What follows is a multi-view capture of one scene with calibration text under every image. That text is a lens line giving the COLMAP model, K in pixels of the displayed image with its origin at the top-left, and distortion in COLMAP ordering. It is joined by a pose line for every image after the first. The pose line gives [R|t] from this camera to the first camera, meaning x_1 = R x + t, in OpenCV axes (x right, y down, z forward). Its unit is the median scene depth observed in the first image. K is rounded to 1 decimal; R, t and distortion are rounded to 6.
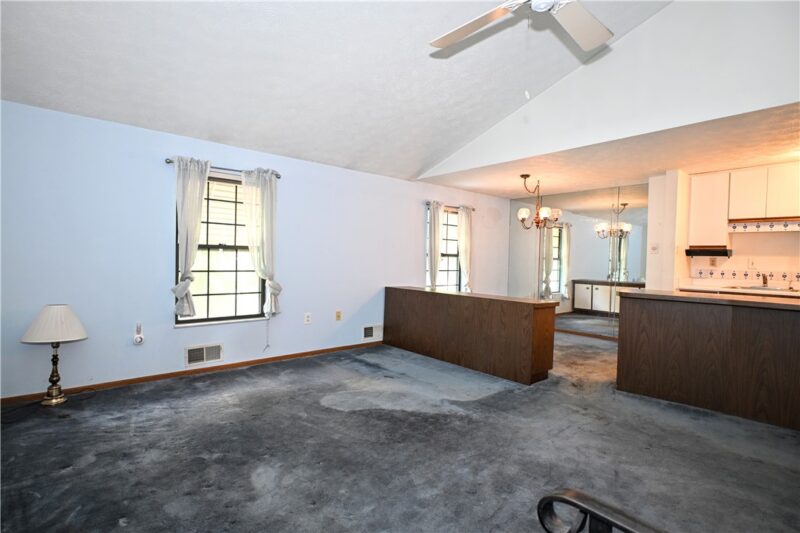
lens RADIAL K [[386.7, 0, 402.7], [0, 386.7, 267.5], [0, 0, 1]] dist [-0.000422, 0.002290]
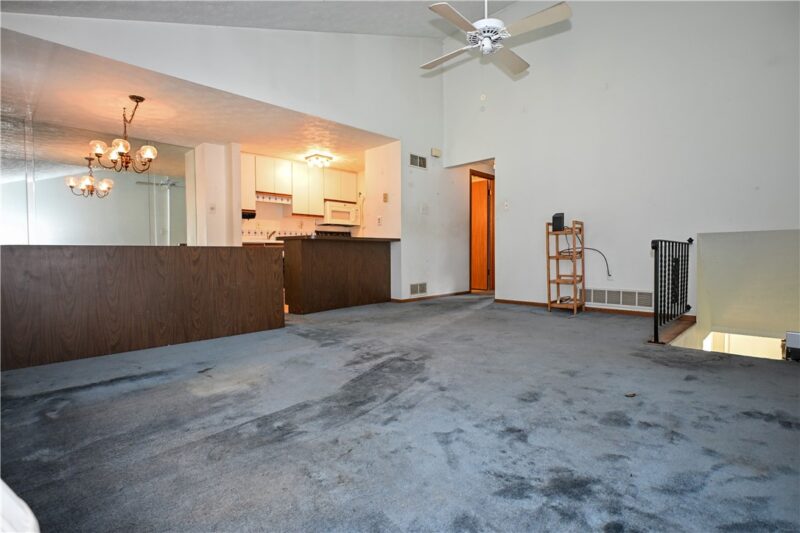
lens RADIAL K [[386.7, 0, 395.8], [0, 386.7, 259.4], [0, 0, 1]] dist [-0.000422, 0.002290]
pose [[-0.060981, -0.040309, 0.997325, -0.546655], [0.029579, 0.998672, 0.042172, 0.072634], [-0.997701, 0.032071, -0.059708, 0.597131]]
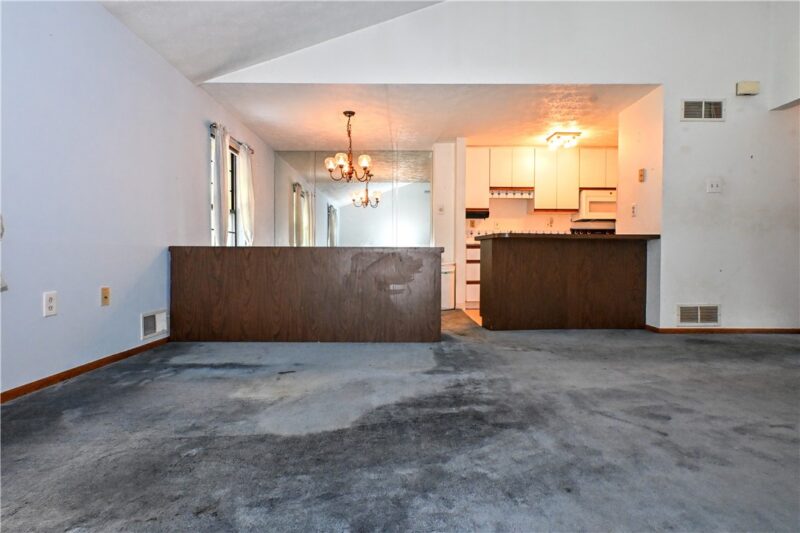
lens RADIAL K [[411.5, 0, 400.9], [0, 411.5, 264.9], [0, 0, 1]] dist [0.004866, -0.000297]
pose [[0.656511, -0.035405, 0.753485, -0.330275], [0.030125, 0.999332, 0.020709, 0.086600], [-0.753715, 0.009103, 0.657138, 0.357565]]
